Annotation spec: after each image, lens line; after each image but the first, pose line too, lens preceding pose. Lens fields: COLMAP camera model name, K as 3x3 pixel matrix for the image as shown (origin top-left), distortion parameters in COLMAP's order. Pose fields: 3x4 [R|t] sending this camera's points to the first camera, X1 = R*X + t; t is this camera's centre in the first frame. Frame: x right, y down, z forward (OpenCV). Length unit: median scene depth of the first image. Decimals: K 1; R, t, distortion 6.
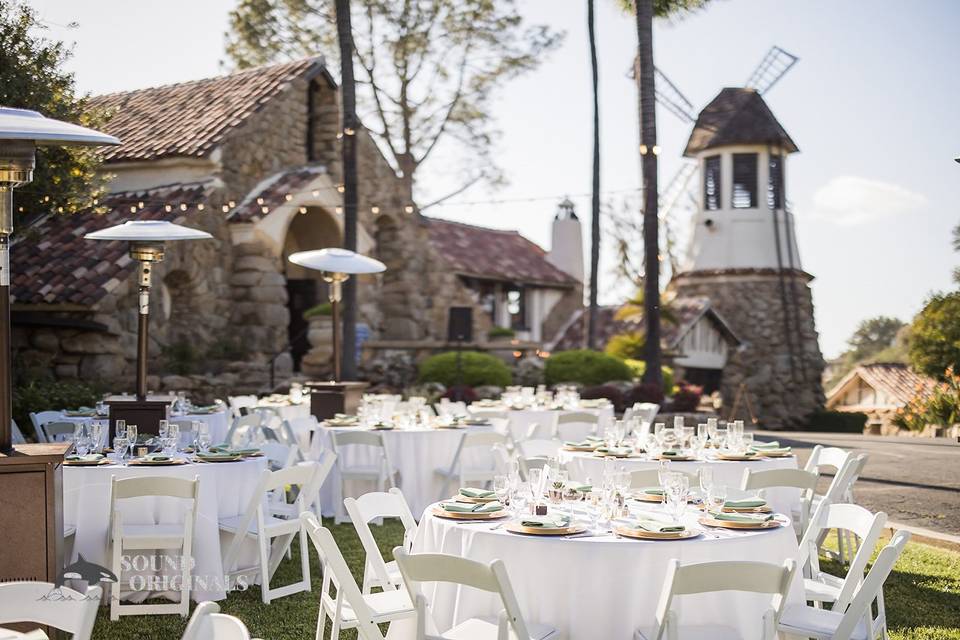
lens RADIAL K [[1396.5, 0, 481.3], [0, 1396.5, 363.9], [0, 0, 1]] dist [-0.019395, -0.039068]
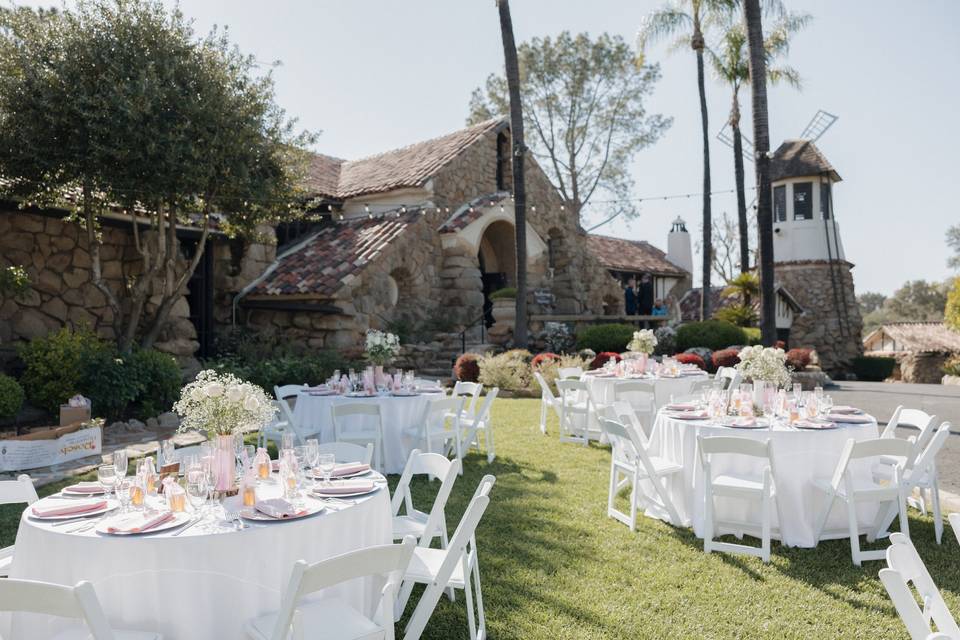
lens RADIAL K [[756.5, 0, 467.7], [0, 756.5, 336.1], [0, 0, 1]] dist [-0.052127, 0.098291]
pose [[0.979435, -0.015023, -0.201200, -0.002103], [0.017706, 0.999777, 0.011543, -0.005625], [0.200982, -0.014868, 0.979482, 0.231854]]
